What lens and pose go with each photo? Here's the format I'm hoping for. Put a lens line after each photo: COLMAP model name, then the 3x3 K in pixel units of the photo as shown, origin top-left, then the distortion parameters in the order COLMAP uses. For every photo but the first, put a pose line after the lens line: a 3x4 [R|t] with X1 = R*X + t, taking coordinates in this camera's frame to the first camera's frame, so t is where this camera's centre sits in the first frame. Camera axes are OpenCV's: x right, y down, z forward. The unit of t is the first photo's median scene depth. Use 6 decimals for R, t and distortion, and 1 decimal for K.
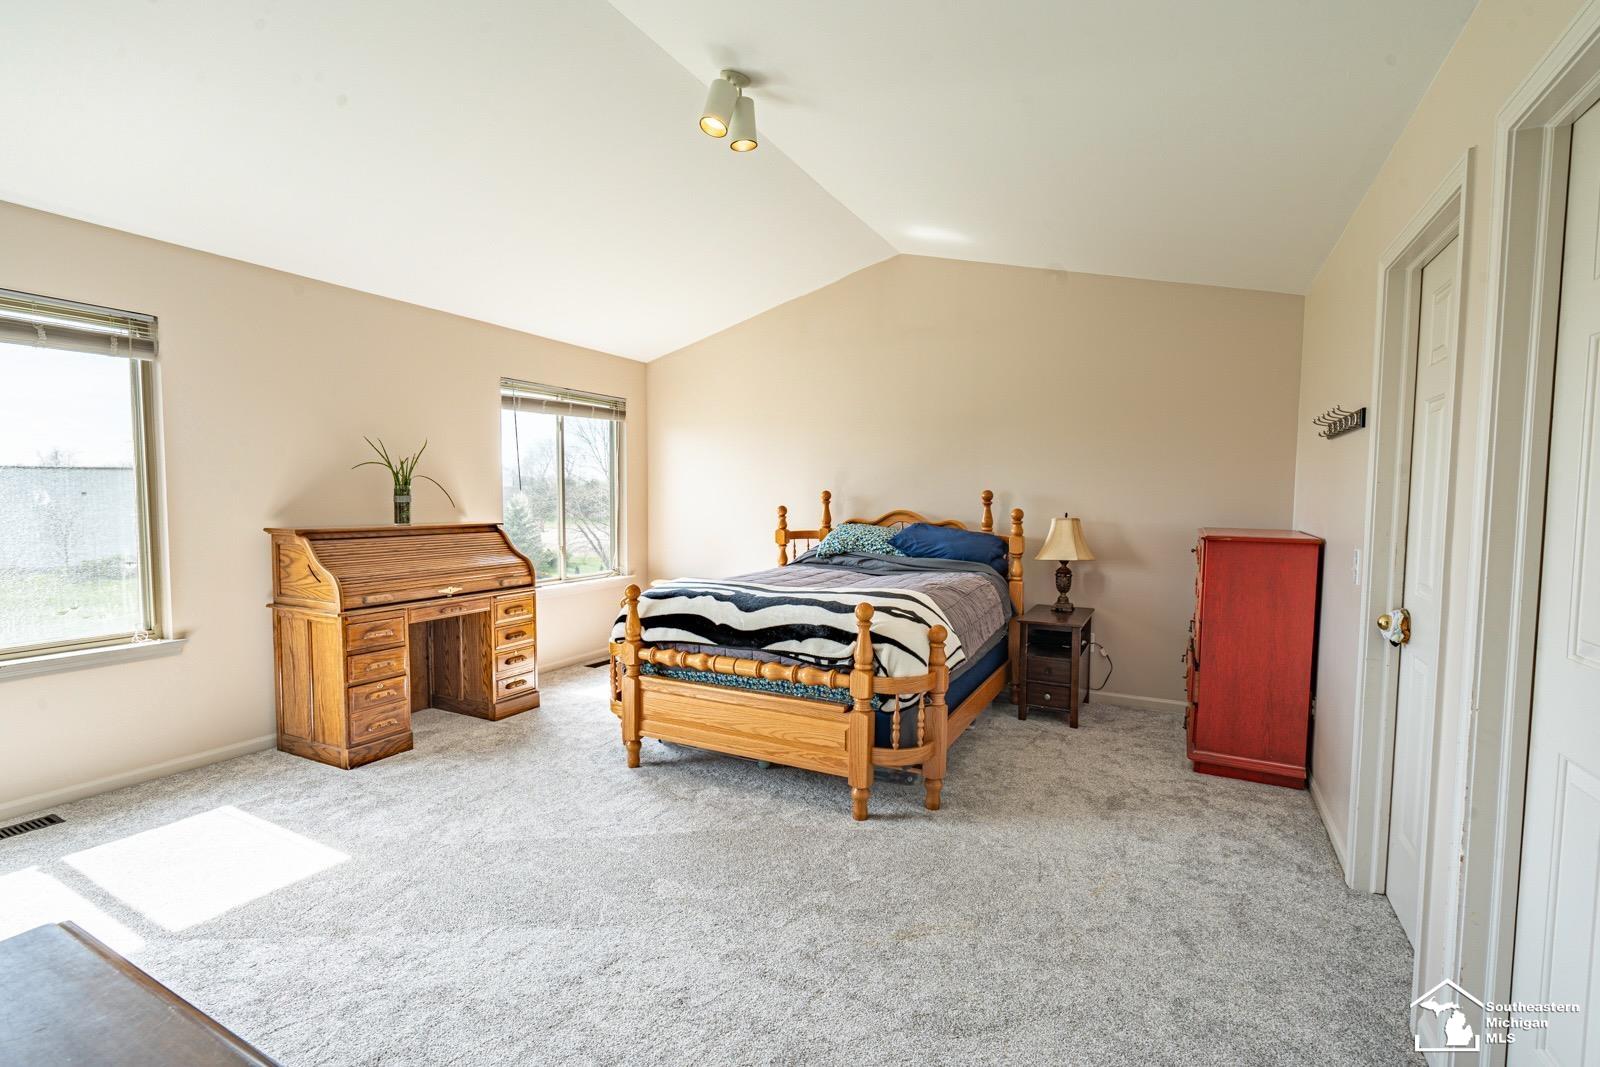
lens RADIAL K [[714.0, 0, 787.0], [0, 714.0, 534.7], [0, 0, 1]] dist [-0.003526, 0.000997]
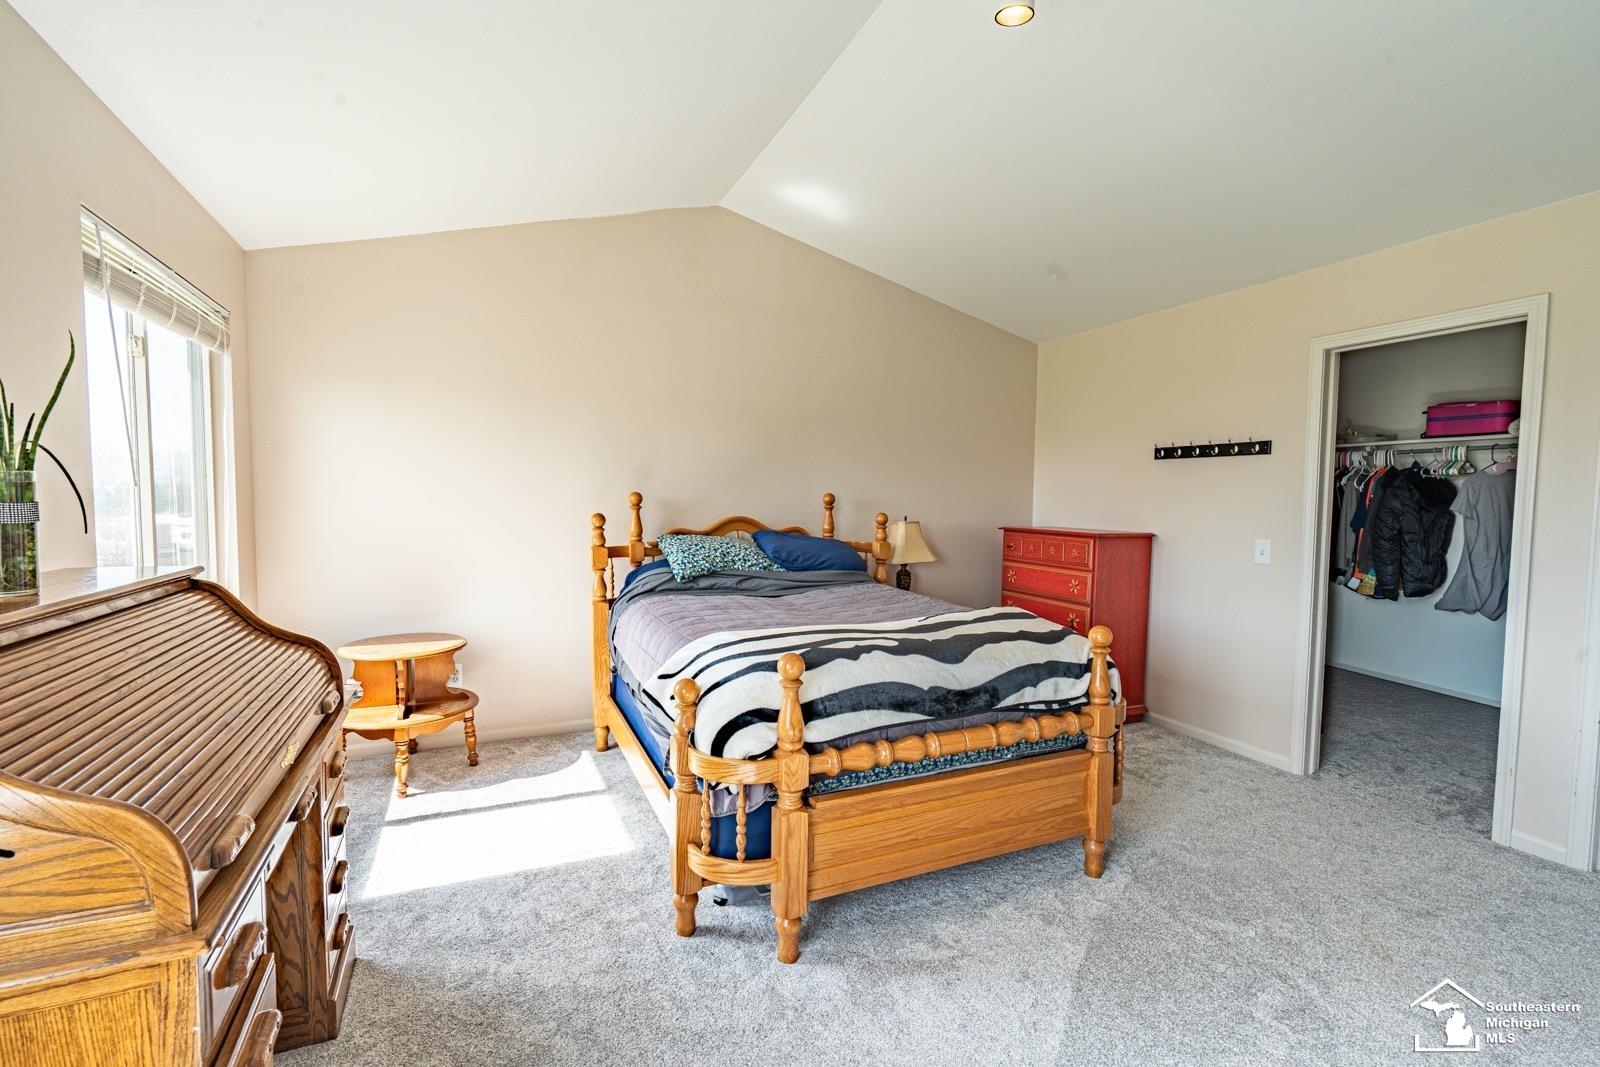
lens RADIAL K [[714.0, 0, 792.5], [0, 714.0, 537.3], [0, 0, 1]] dist [-0.003526, 0.000997]
pose [[0.623436, -0.041728, 0.780760, -0.661325], [0.038227, 0.999007, 0.022868, -0.038871], [-0.780939, 0.015589, 0.624413, 0.622223]]
